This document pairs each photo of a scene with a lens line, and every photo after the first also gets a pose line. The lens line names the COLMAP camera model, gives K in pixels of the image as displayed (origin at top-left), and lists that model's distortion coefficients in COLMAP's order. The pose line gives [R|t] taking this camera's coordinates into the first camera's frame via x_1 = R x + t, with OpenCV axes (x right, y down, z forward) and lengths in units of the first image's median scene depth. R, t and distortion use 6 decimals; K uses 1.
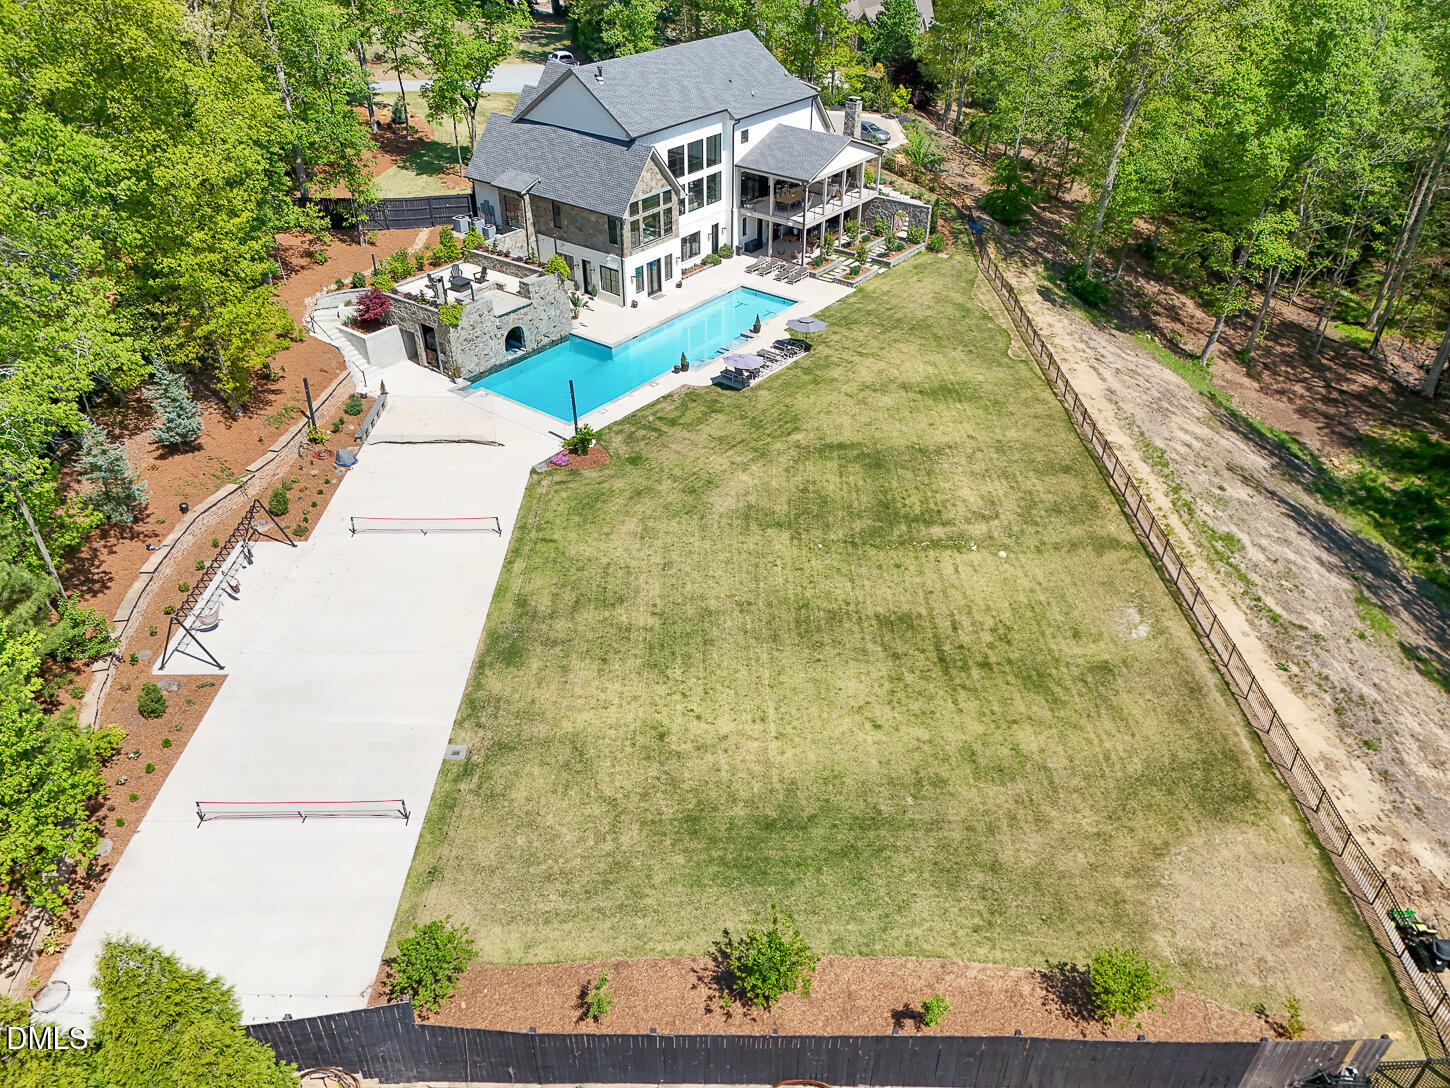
lens RADIAL K [[1057.0, 0, 731.1], [0, 1057.0, 545.0], [0, 0, 1]] dist [0.092170, -0.088903]
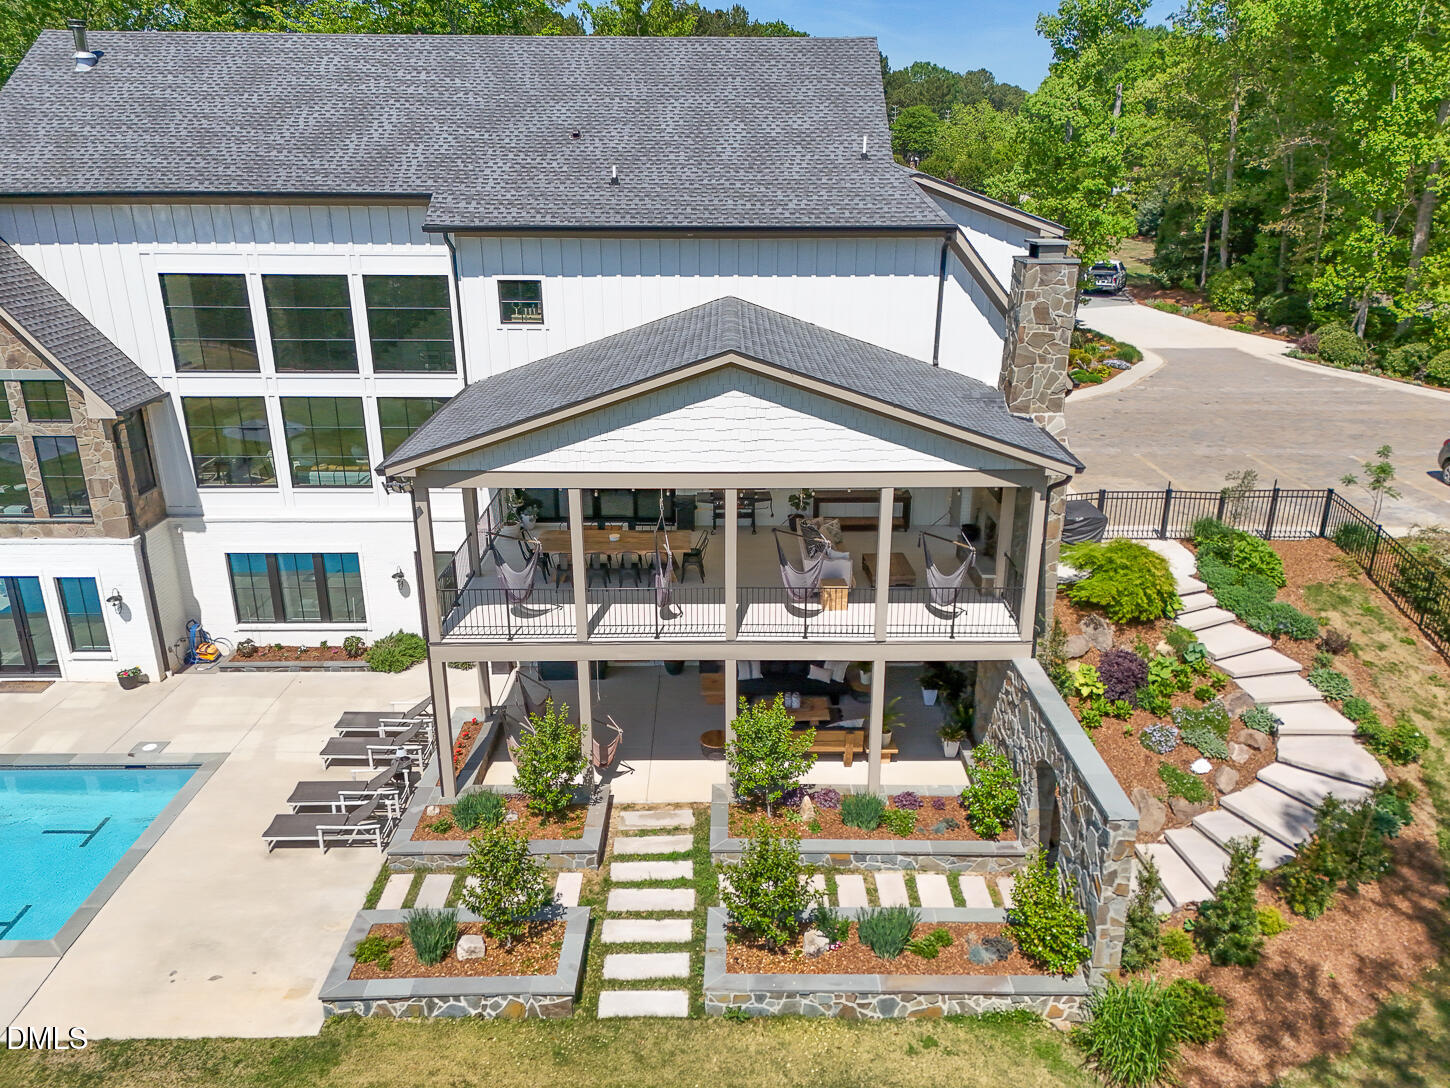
lens RADIAL K [[1057.0, 0, 731.1], [0, 1057.0, 545.0], [0, 0, 1]] dist [0.092170, -0.088903]
pose [[0.605737, 0.262312, -0.751182, 0.295936], [-0.444066, 0.894832, -0.045610, -0.355936], [0.660218, 0.361202, 0.658517, 0.925050]]
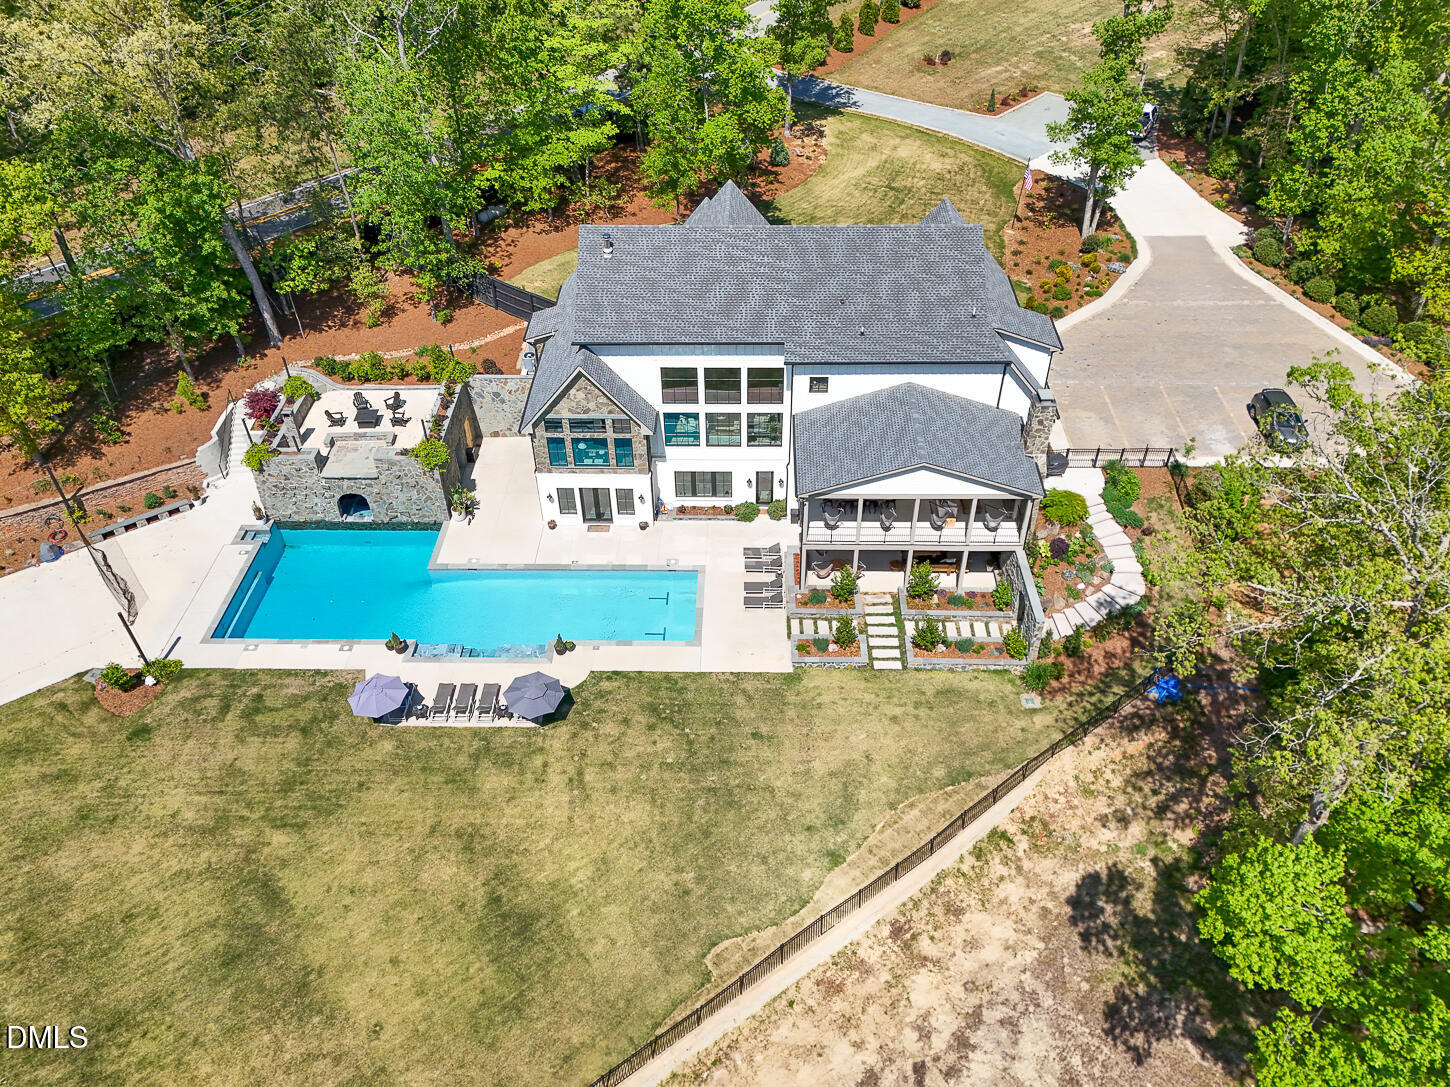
lens RADIAL K [[1085.1, 0, 725.0], [0, 1085.1, 543.5], [0, 0, 1]] dist [0.134712, -0.177562]
pose [[0.584140, 0.519982, -0.623216, 0.482378], [-0.443327, 0.847584, 0.291654, -0.498988], [0.679883, 0.105922, 0.725630, 0.504571]]
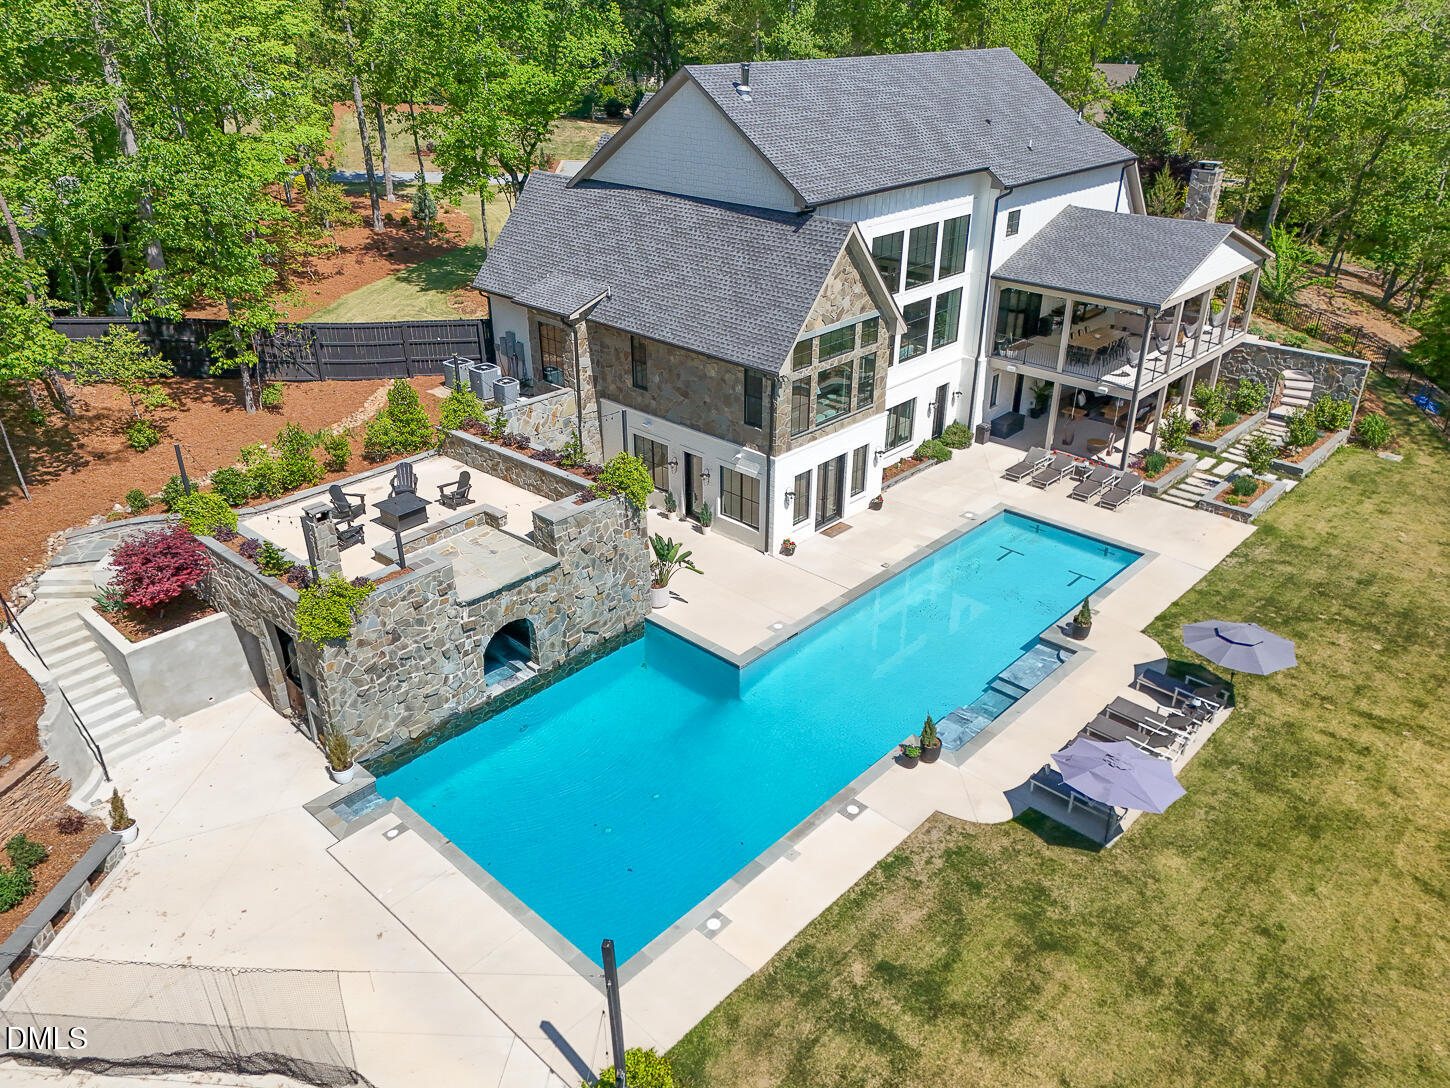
lens RADIAL K [[1057.0, 0, 731.1], [0, 1057.0, 545.0], [0, 0, 1]] dist [0.092170, -0.088903]
pose [[0.994995, 0.042470, -0.090446, -0.073321], [-0.053579, 0.990814, -0.124164, -0.167020], [0.084342, 0.128388, 0.988131, 0.530055]]
